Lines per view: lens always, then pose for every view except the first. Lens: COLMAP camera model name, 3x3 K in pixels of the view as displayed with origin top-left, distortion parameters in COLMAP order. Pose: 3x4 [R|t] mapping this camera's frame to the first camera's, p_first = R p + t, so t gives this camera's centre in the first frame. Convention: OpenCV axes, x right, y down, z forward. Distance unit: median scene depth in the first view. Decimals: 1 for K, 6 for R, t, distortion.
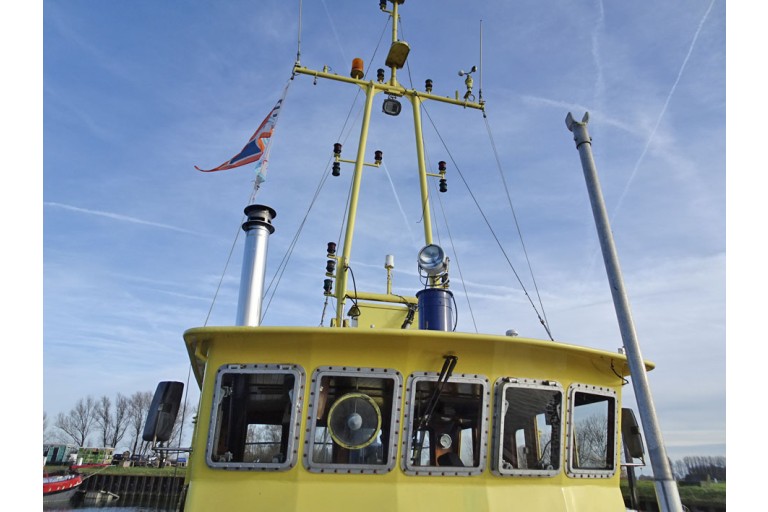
lens RADIAL K [[511.9, 0, 387.4], [0, 511.9, 258.4], [0, 0, 1]] dist [0.012239, 0.006617]
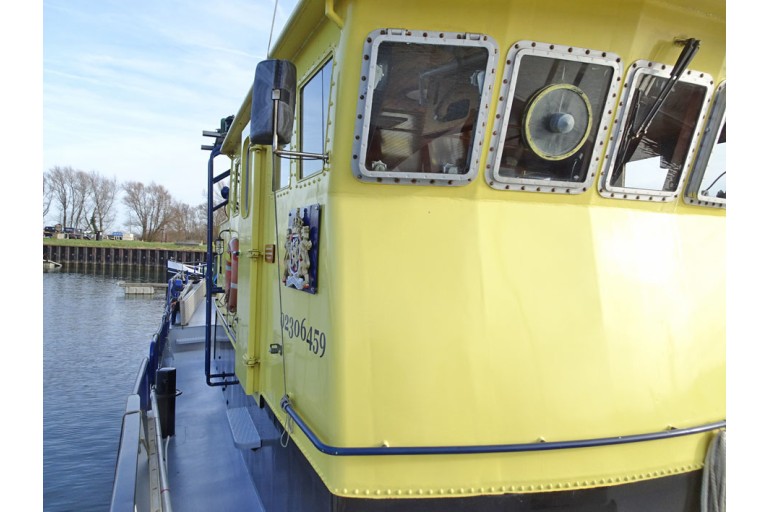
lens RADIAL K [[511.9, 0, 382.1], [0, 511.9, 257.2], [0, 0, 1]] dist [0.012239, 0.006617]
pose [[0.991731, 0.012578, 0.127717, -0.329625], [-0.062100, 0.917948, 0.391810, 0.181559], [-0.112310, -0.396502, 0.911138, 0.234225]]
